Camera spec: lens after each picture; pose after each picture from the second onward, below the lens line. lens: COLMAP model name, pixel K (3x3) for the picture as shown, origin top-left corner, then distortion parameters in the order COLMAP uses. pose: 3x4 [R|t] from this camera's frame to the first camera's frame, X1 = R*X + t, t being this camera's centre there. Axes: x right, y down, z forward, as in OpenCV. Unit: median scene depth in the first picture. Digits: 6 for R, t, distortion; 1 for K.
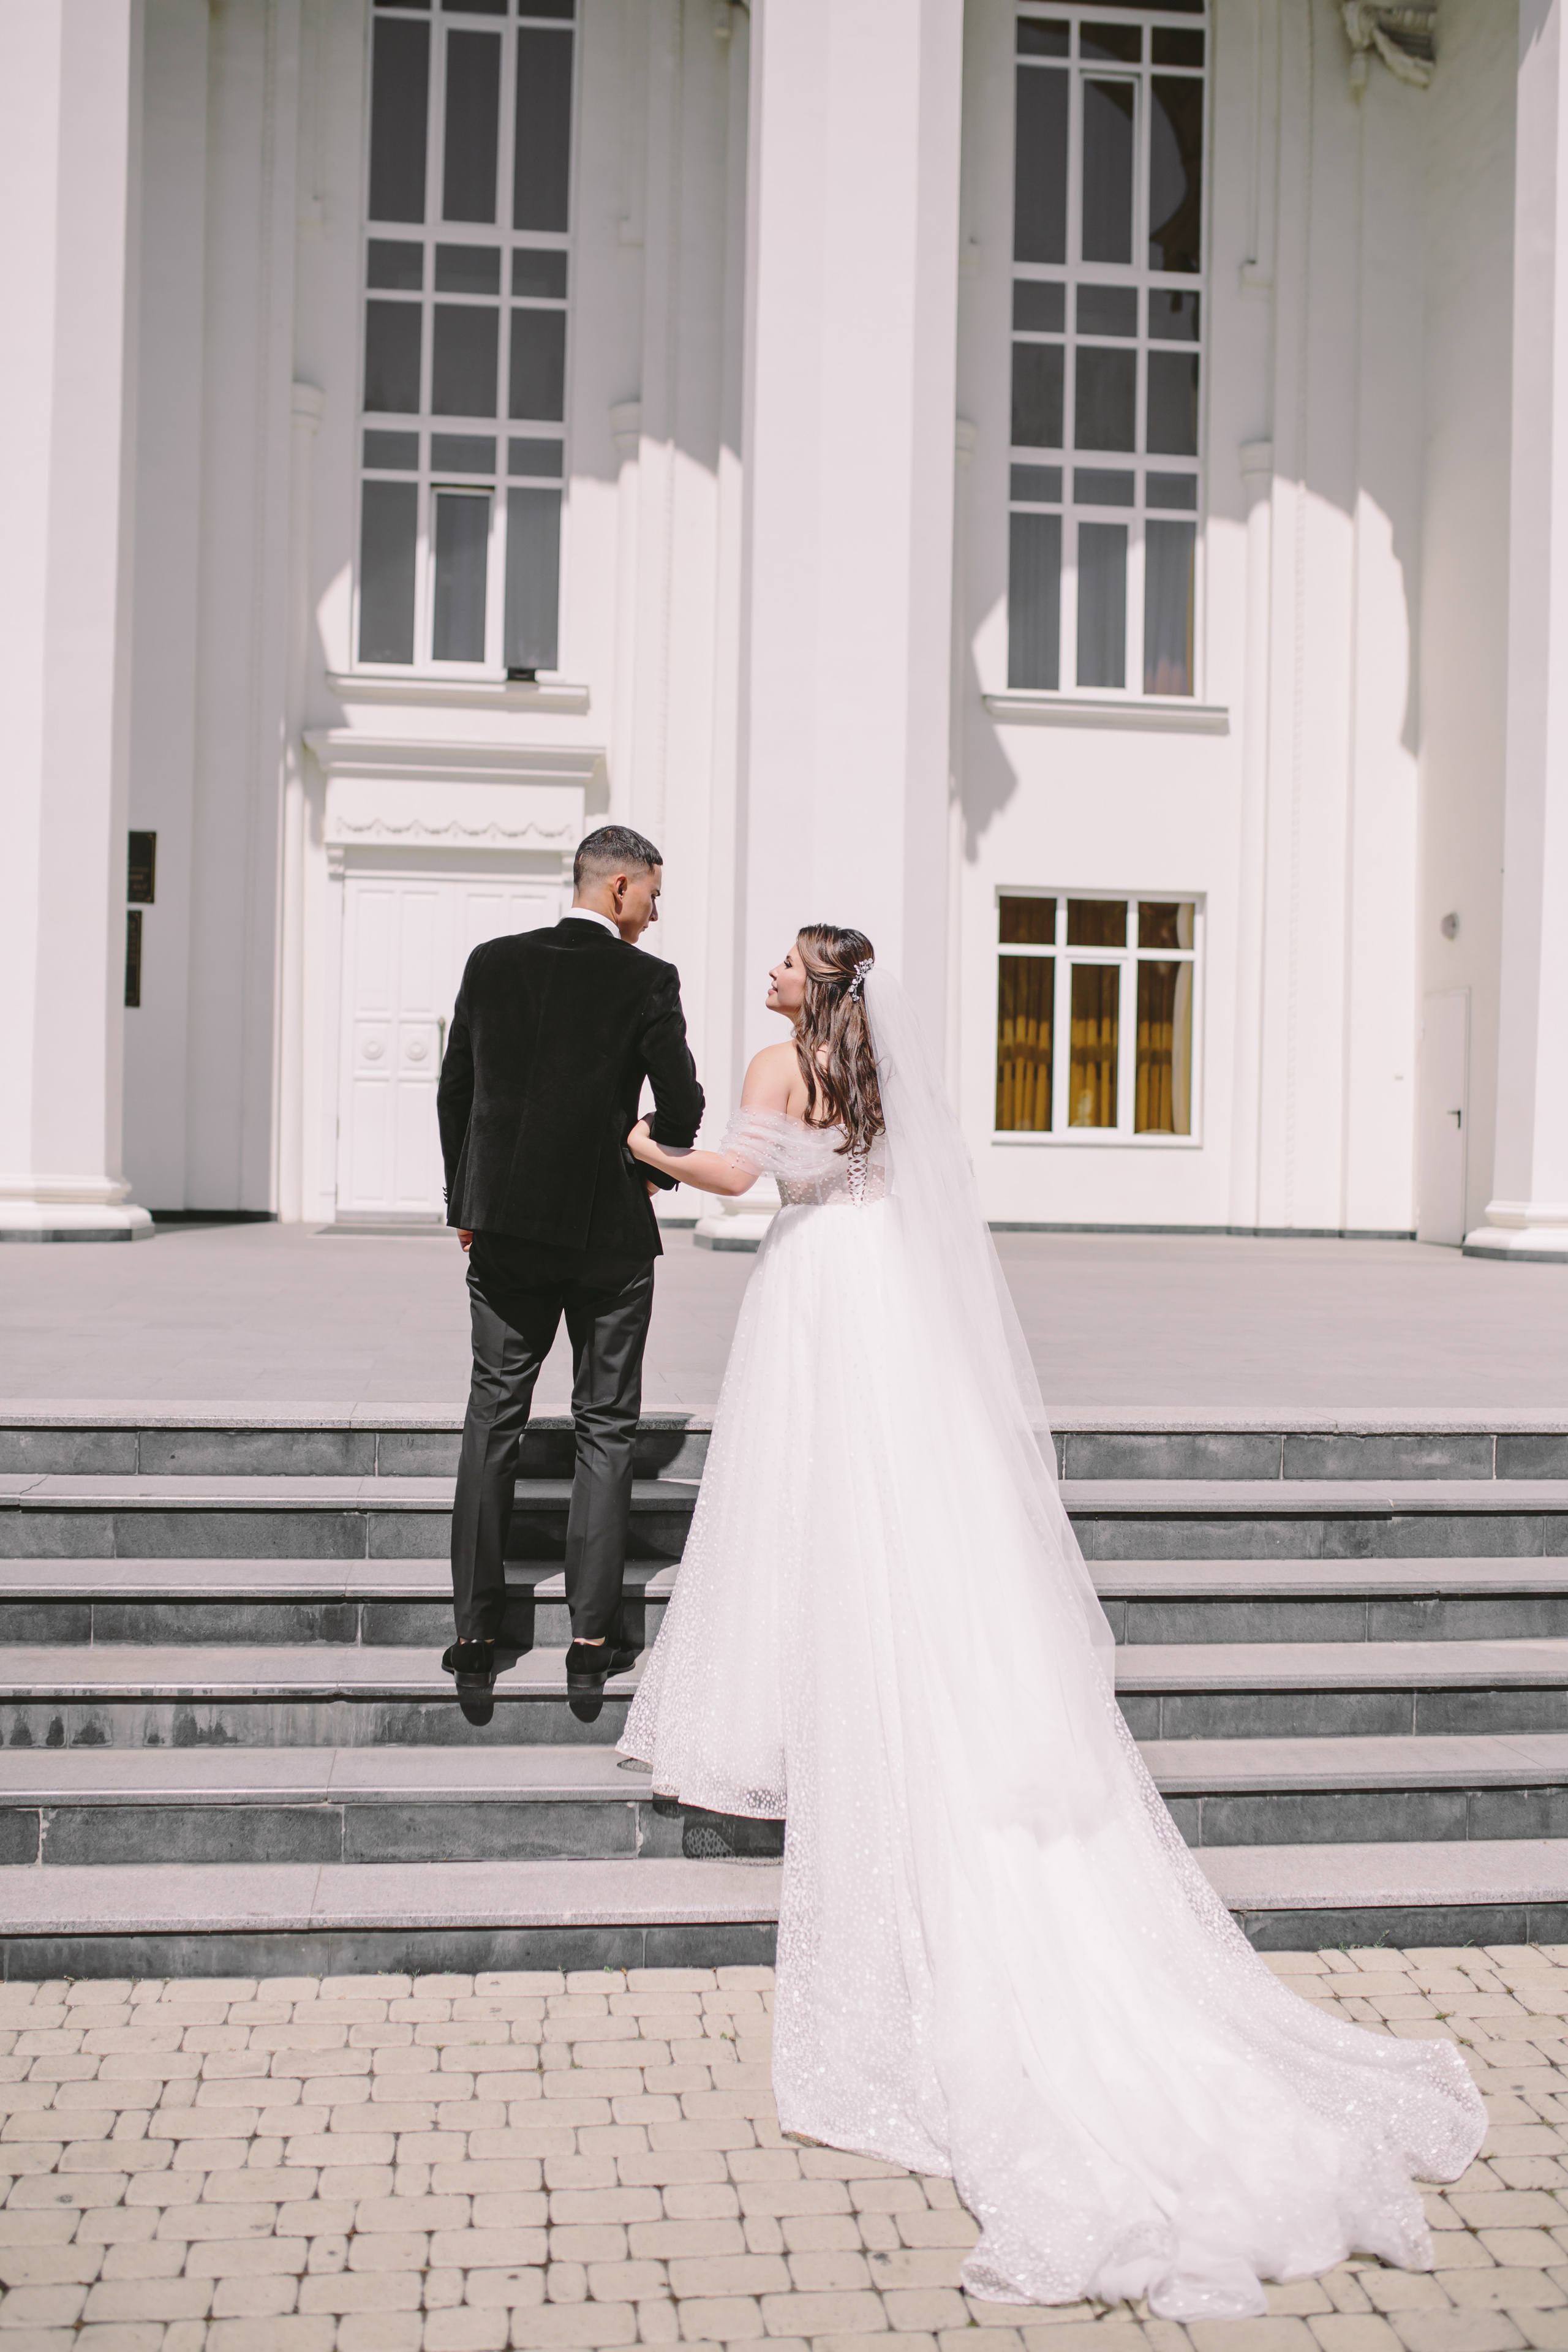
lens RADIAL K [[2346.2, 0, 794.6], [0, 2346.2, 1138.3], [0, 0, 1]] dist [-0.073040, 0.120673]
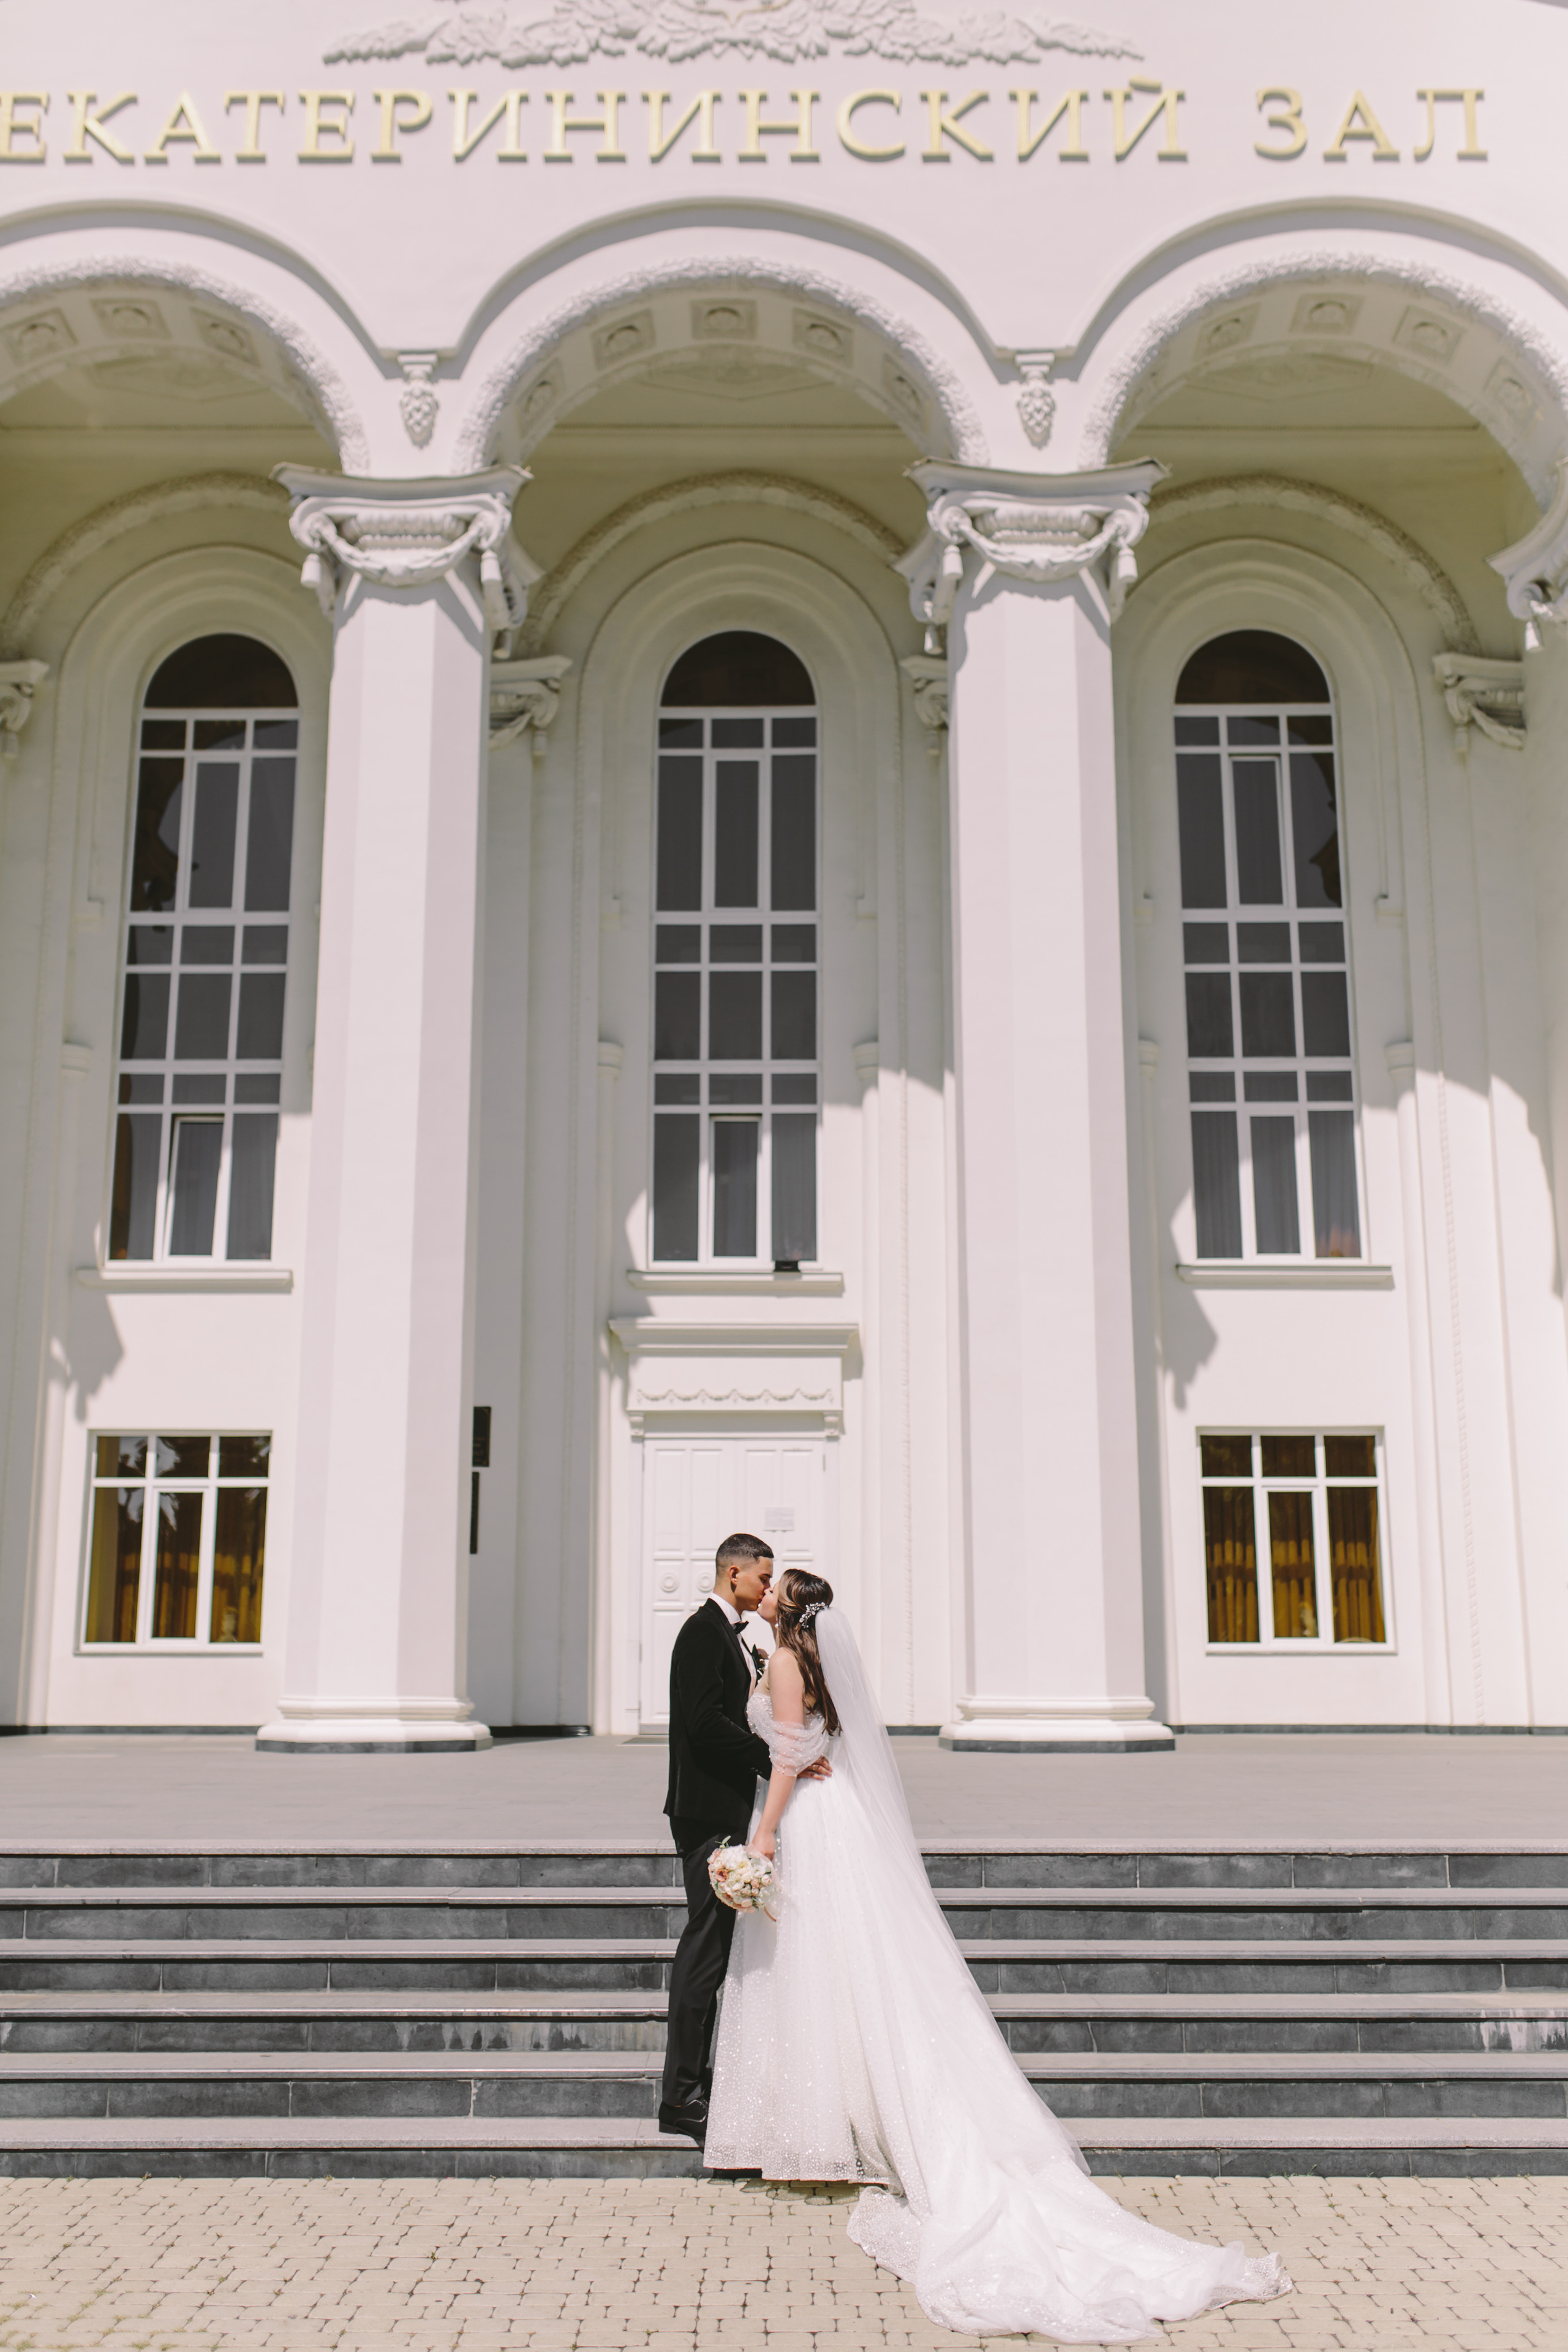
lens RADIAL K [[2278.4, 0, 791.7], [0, 2278.4, 1174.3], [0, 0, 1]] dist [0.001006, 0.008377]
pose [[0.991849, -0.046719, -0.118542, 0.027395], [0.021164, 0.977837, -0.208297, 0.000654], [0.125646, 0.204091, 0.970855, -0.151872]]
